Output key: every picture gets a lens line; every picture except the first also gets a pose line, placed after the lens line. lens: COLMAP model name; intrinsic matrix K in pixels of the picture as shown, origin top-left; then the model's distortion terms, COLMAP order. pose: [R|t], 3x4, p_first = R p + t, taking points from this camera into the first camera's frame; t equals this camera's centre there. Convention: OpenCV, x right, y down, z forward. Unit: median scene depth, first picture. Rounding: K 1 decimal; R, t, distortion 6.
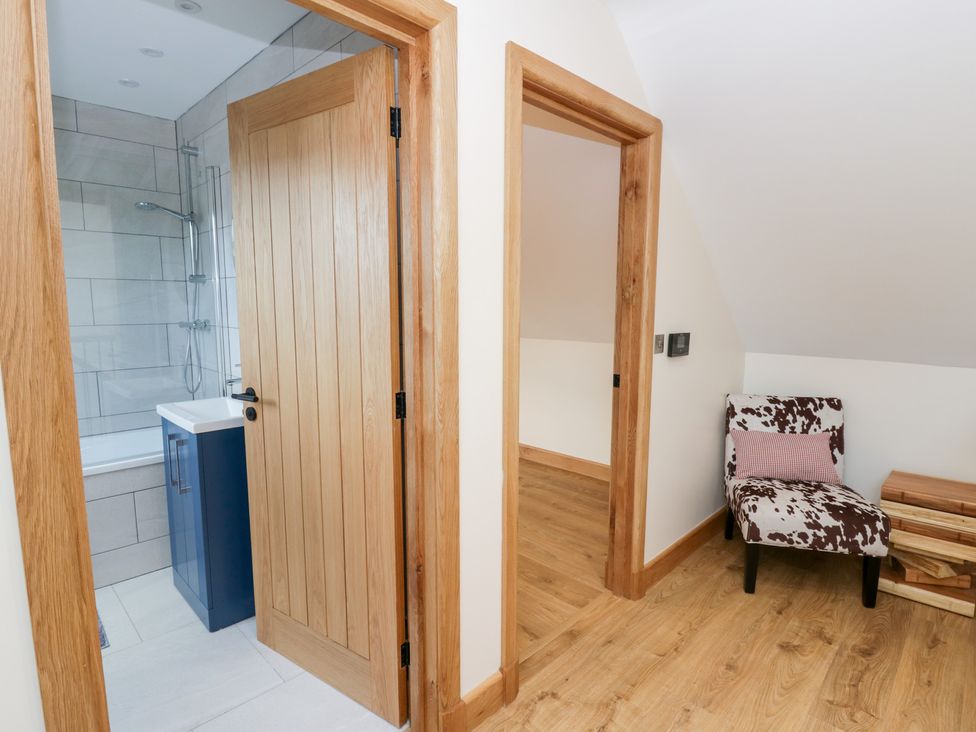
lens RADIAL K [[527.2, 0, 492.5], [0, 527.2, 365.6], [0, 0, 1]] dist [-0.021243, -0.006298]
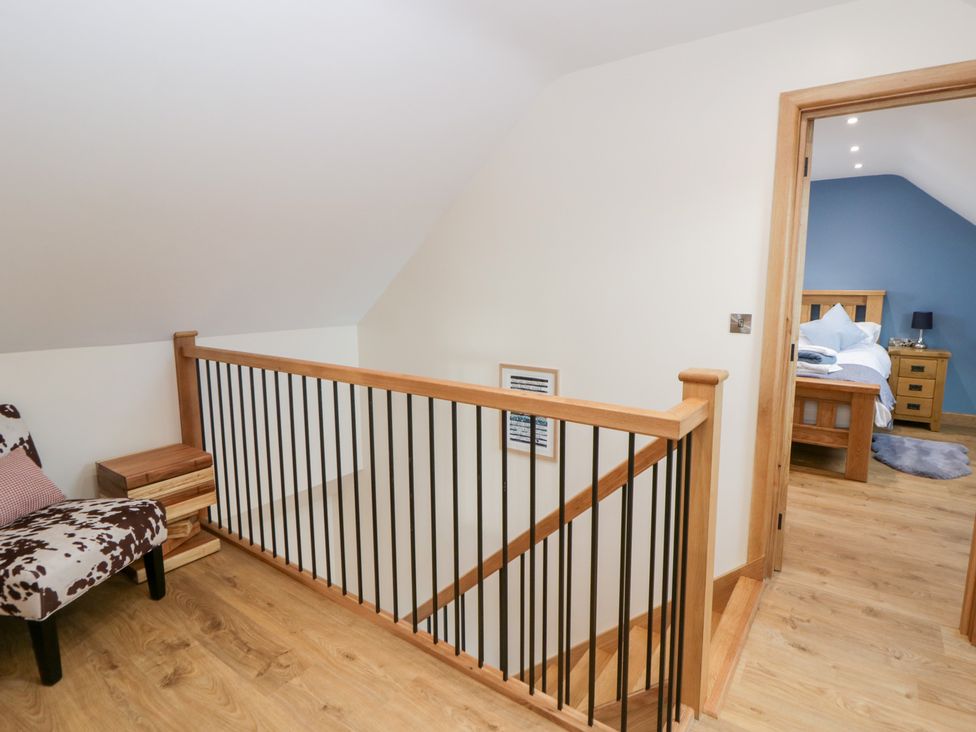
lens RADIAL K [[527.2, 0, 491.4], [0, 527.2, 357.0], [0, 0, 1]] dist [-0.021243, -0.006298]
pose [[-0.172504, -0.135725, 0.975613, -0.264176], [0.117234, 0.980592, 0.157147, -0.054302], [-0.978007, 0.141484, -0.153244, 0.481193]]
